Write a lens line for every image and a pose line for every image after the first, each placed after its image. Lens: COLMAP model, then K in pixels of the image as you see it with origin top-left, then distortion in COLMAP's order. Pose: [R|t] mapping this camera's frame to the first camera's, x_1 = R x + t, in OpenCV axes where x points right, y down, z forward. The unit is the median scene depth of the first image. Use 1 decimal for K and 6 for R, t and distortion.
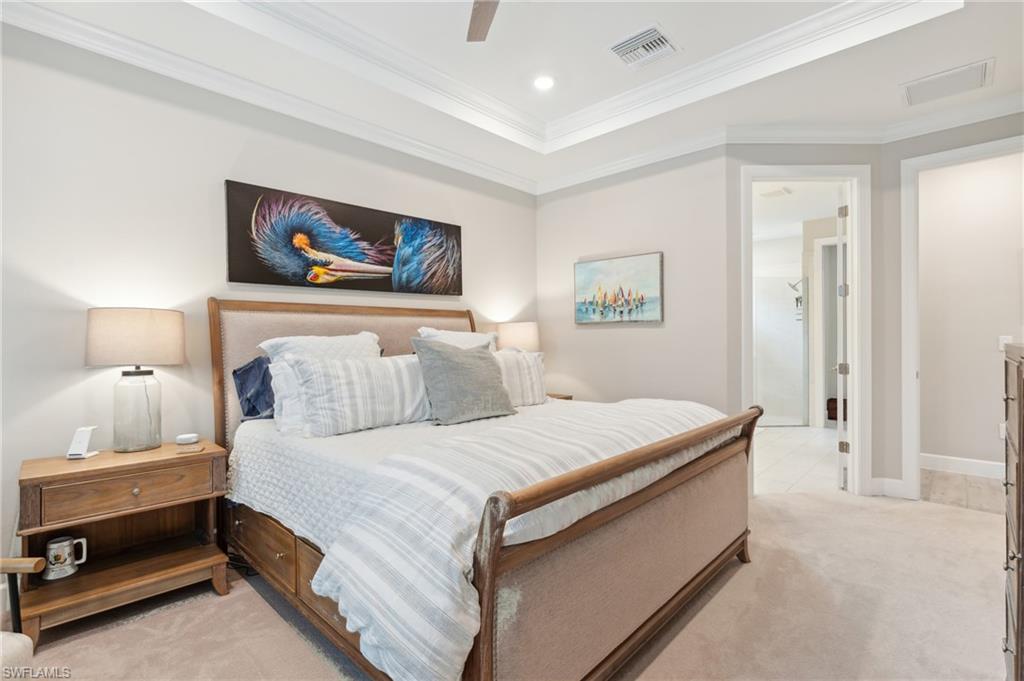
lens RADIAL K [[476.8, 0, 509.4], [0, 476.8, 339.4], [0, 0, 1]] dist [-0.004337, -0.000237]
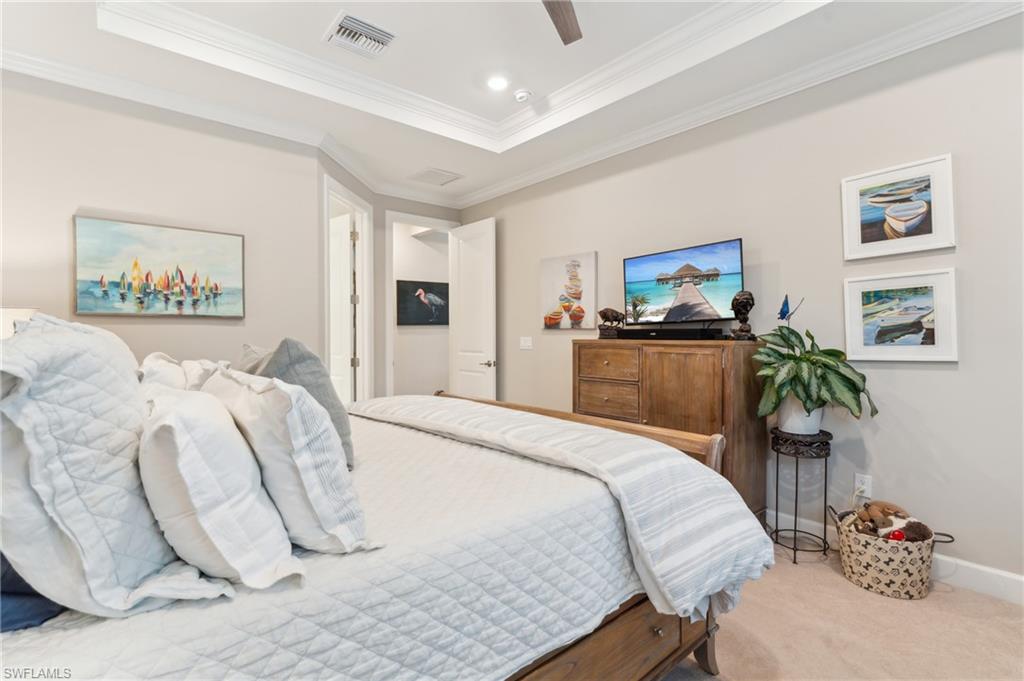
lens RADIAL K [[476.8, 0, 507.5], [0, 476.8, 333.7], [0, 0, 1]] dist [-0.004337, -0.000237]
pose [[0.107413, 0.008365, 0.994179, -0.648882], [0.004814, 0.999949, -0.008933, -0.000389], [-0.994203, 0.005745, 0.107367, 0.618571]]
